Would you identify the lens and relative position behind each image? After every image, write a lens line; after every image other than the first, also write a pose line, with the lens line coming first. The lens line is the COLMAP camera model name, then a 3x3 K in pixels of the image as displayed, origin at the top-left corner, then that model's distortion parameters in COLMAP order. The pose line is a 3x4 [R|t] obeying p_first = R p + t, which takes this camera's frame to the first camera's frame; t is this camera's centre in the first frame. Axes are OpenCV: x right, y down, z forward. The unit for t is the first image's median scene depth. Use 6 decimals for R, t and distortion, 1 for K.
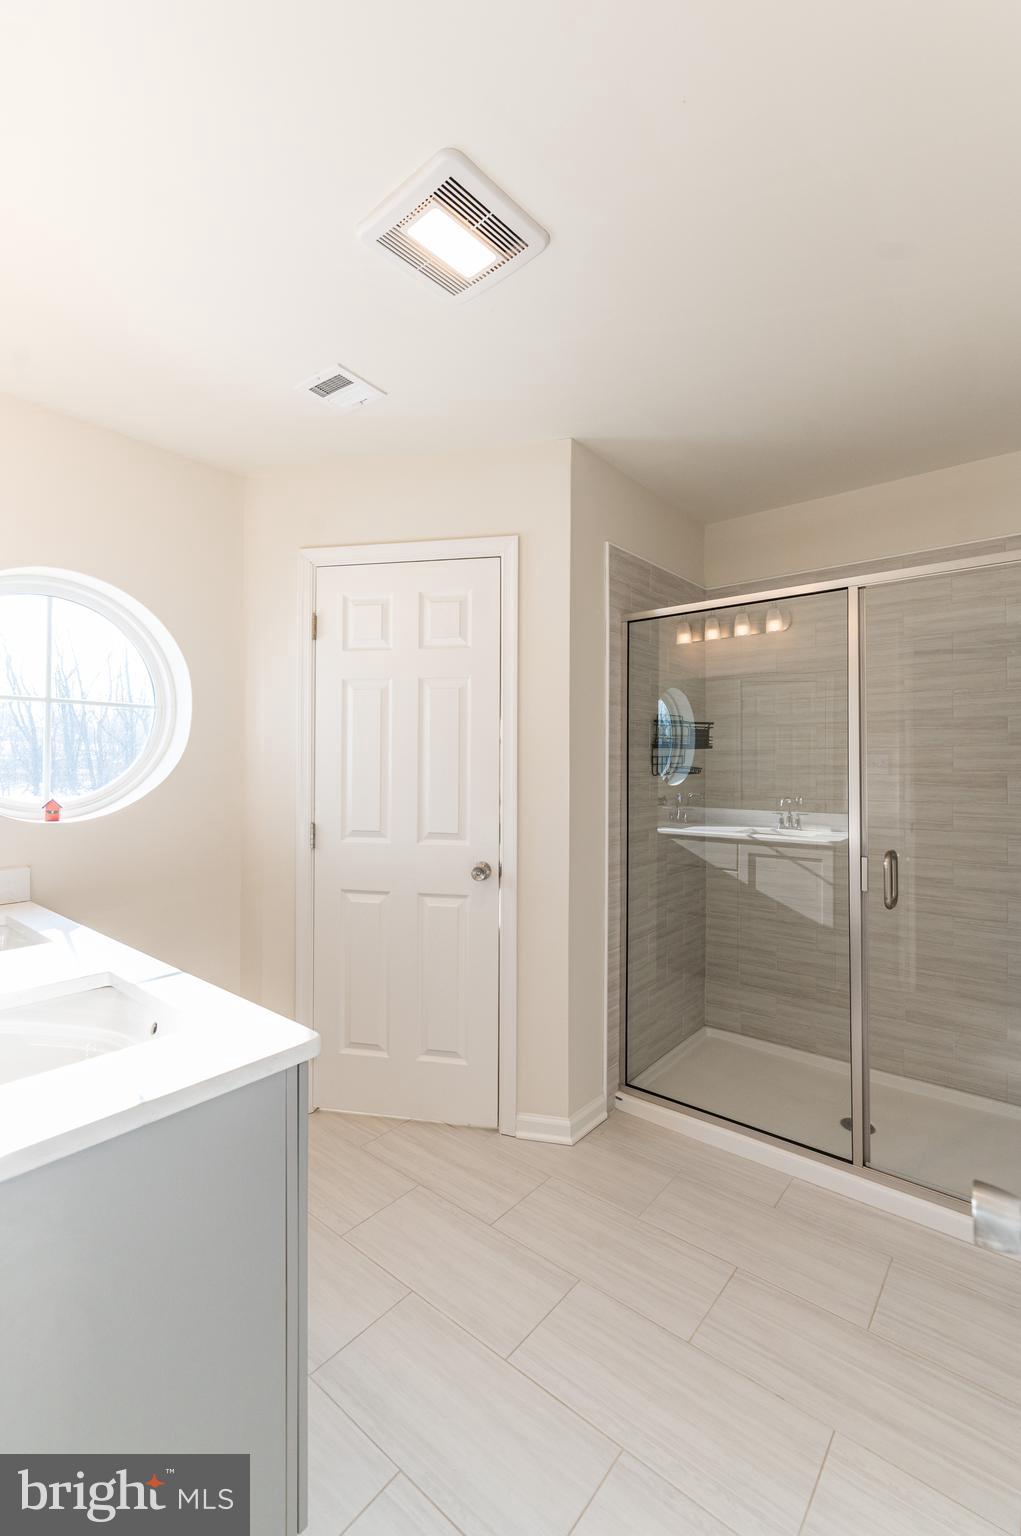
lens RADIAL K [[663.2, 0, 508.1], [0, 663.2, 767.0], [0, 0, 1]] dist [0.002030, -0.000747]
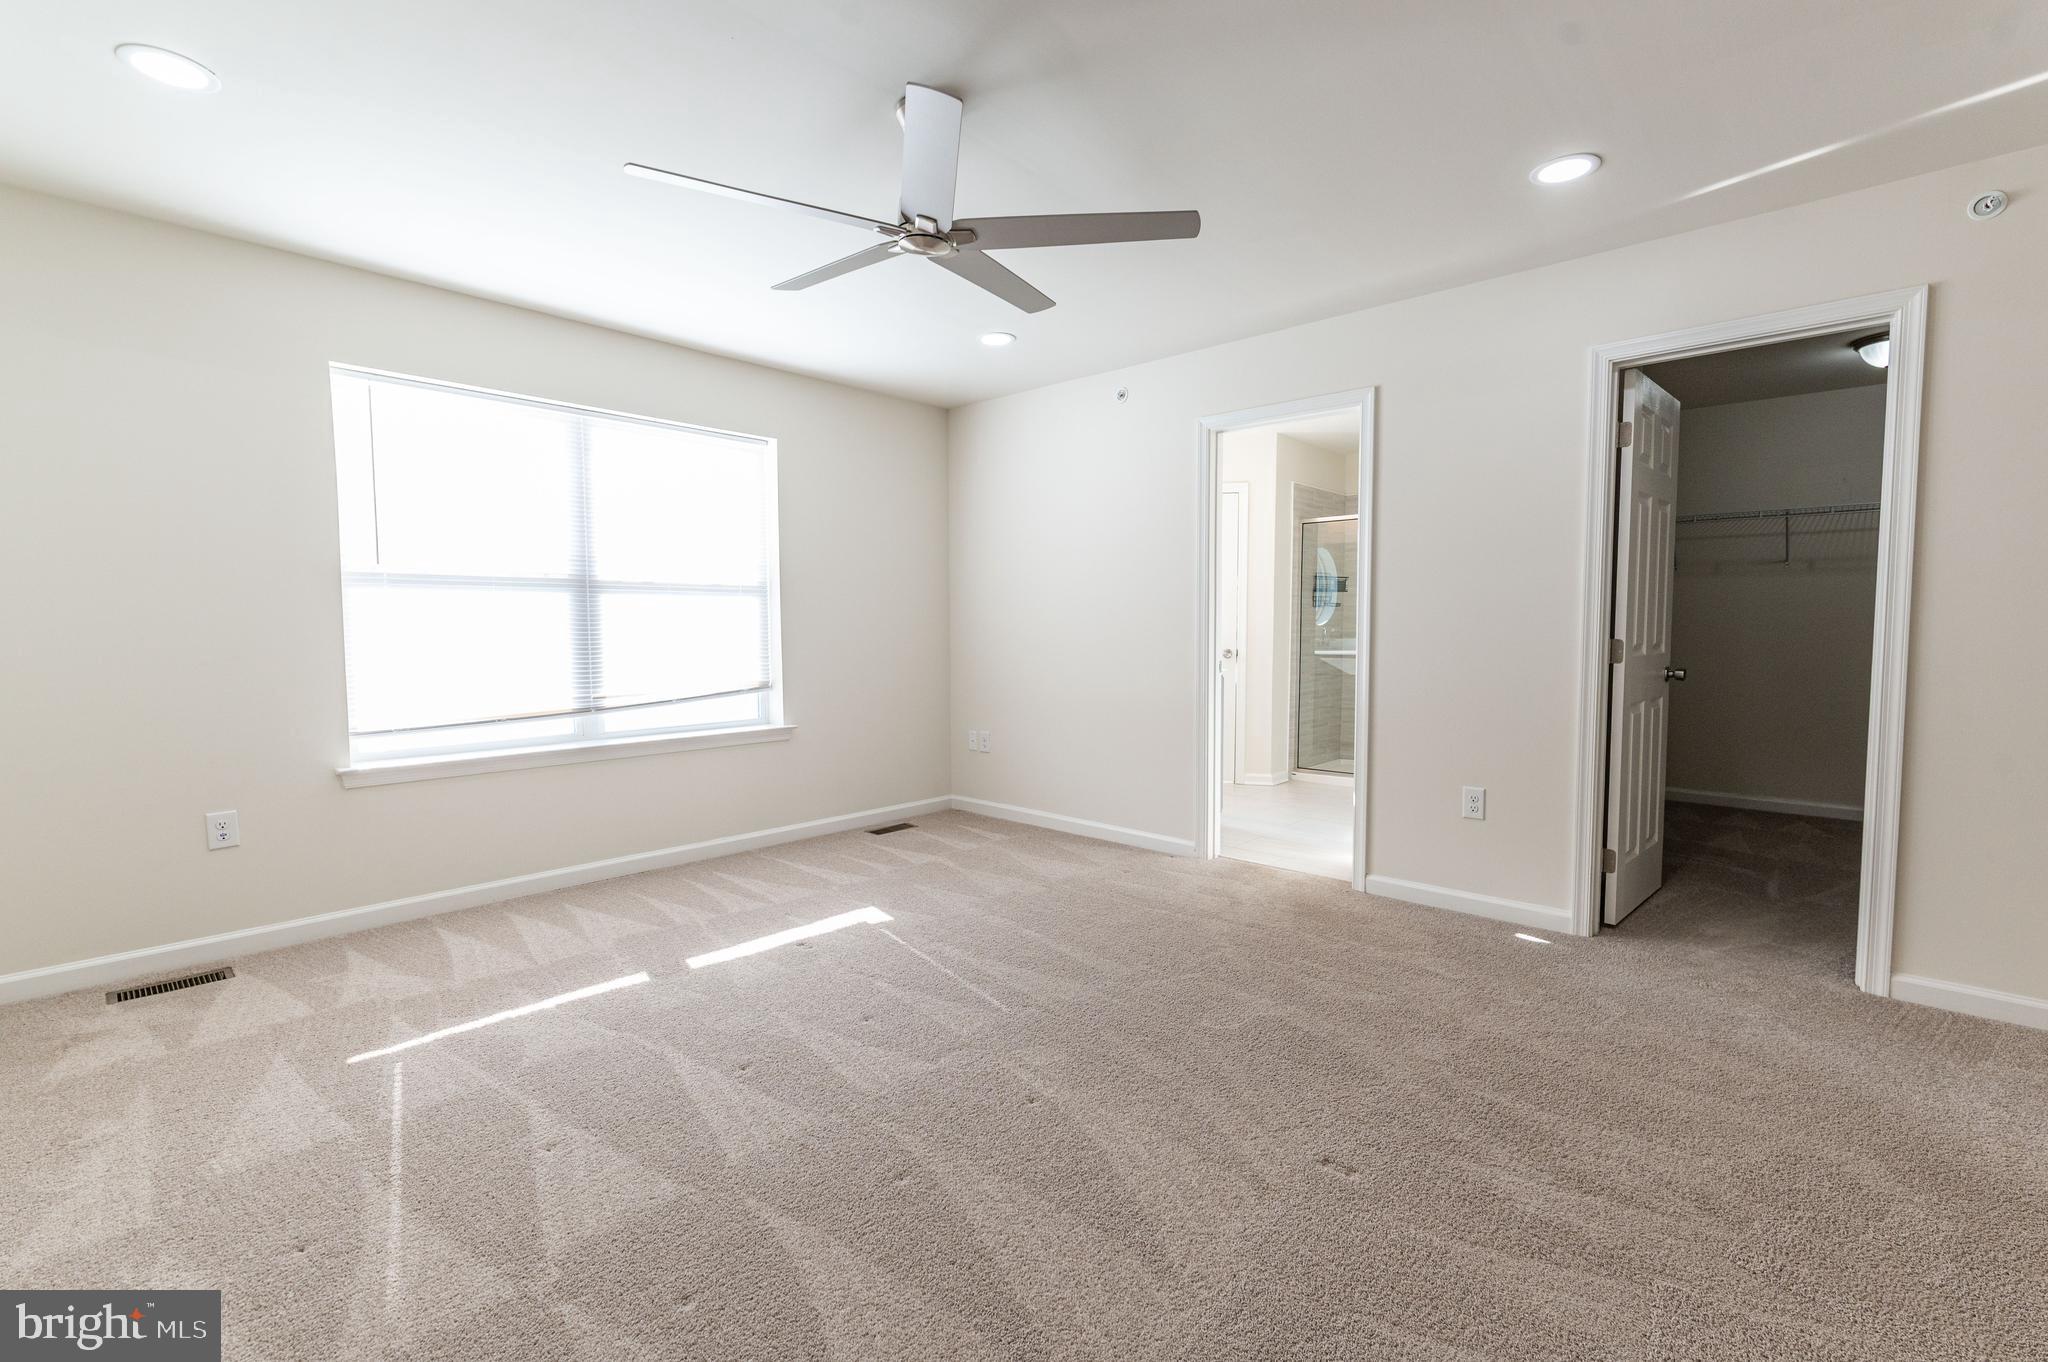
lens RADIAL K [[884.2, 0, 1035.7], [0, 884.2, 685.0], [0, 0, 1]] dist [0.002030, -0.000747]
pose [[0.998666, -0.000502, -0.051635, -0.440853], [0.003571, 0.998230, 0.059365, 0.085105], [0.051514, -0.059471, 0.996900, -1.549713]]
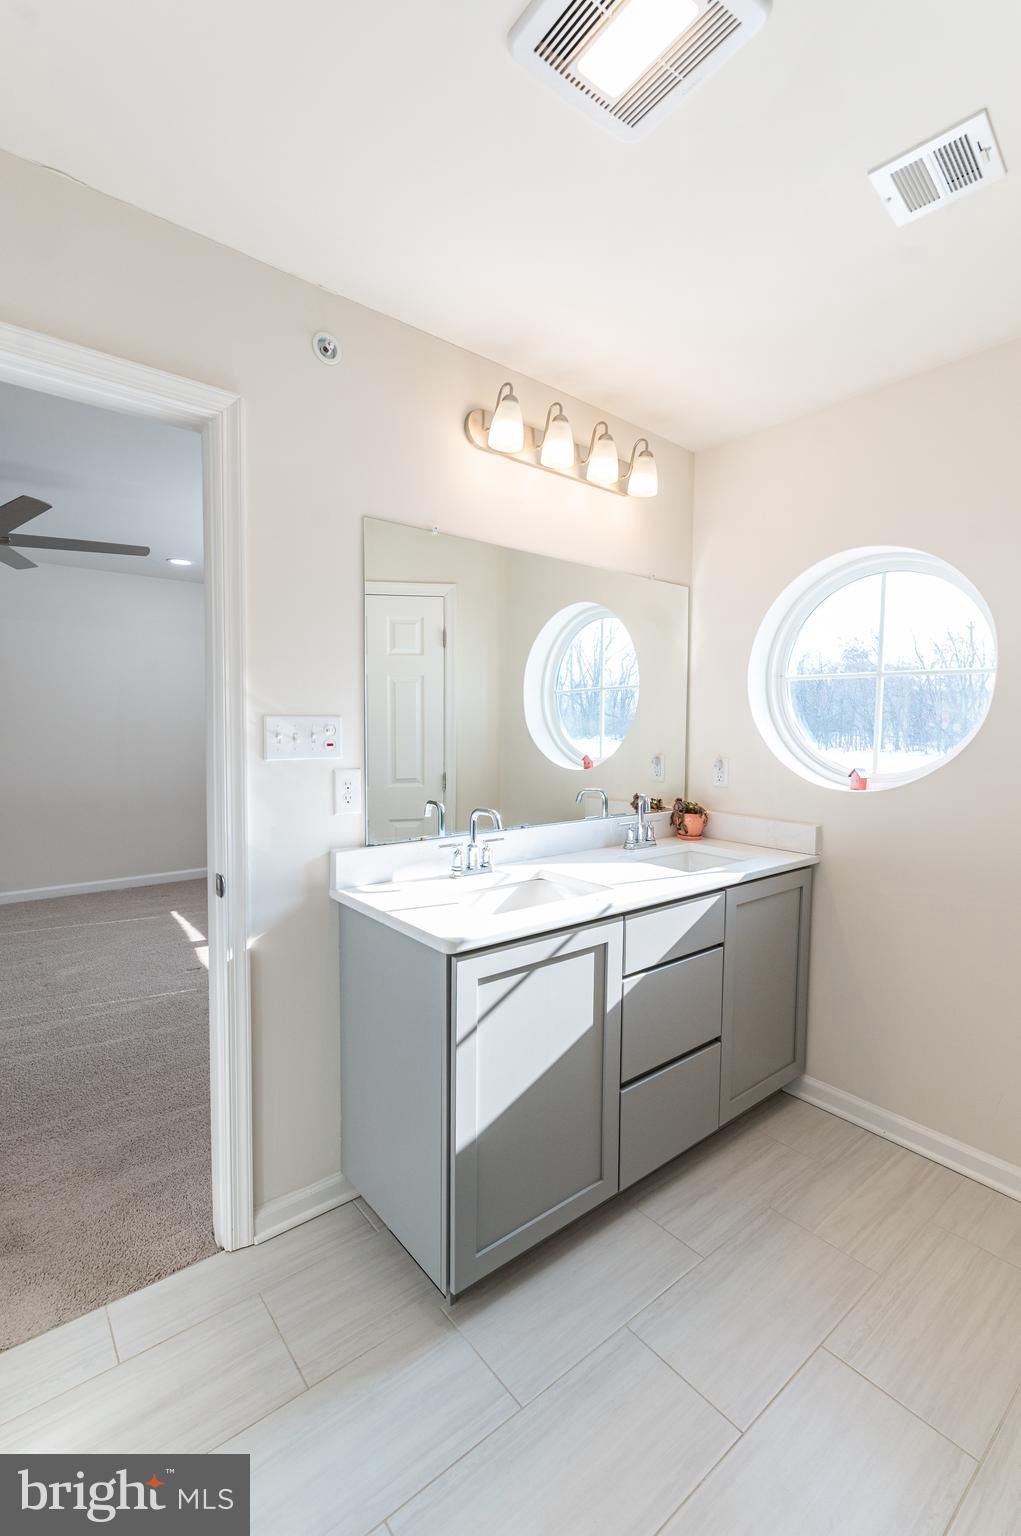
lens RADIAL K [[663.2, 0, 508.2], [0, 663.2, 767.7], [0, 0, 1]] dist [0.002030, -0.000747]
pose [[-0.196566, 0.048049, -0.979313, 0.636536], [0.010115, 0.998845, 0.046977, -0.010715], [0.980438, -0.000672, -0.196825, 0.907630]]
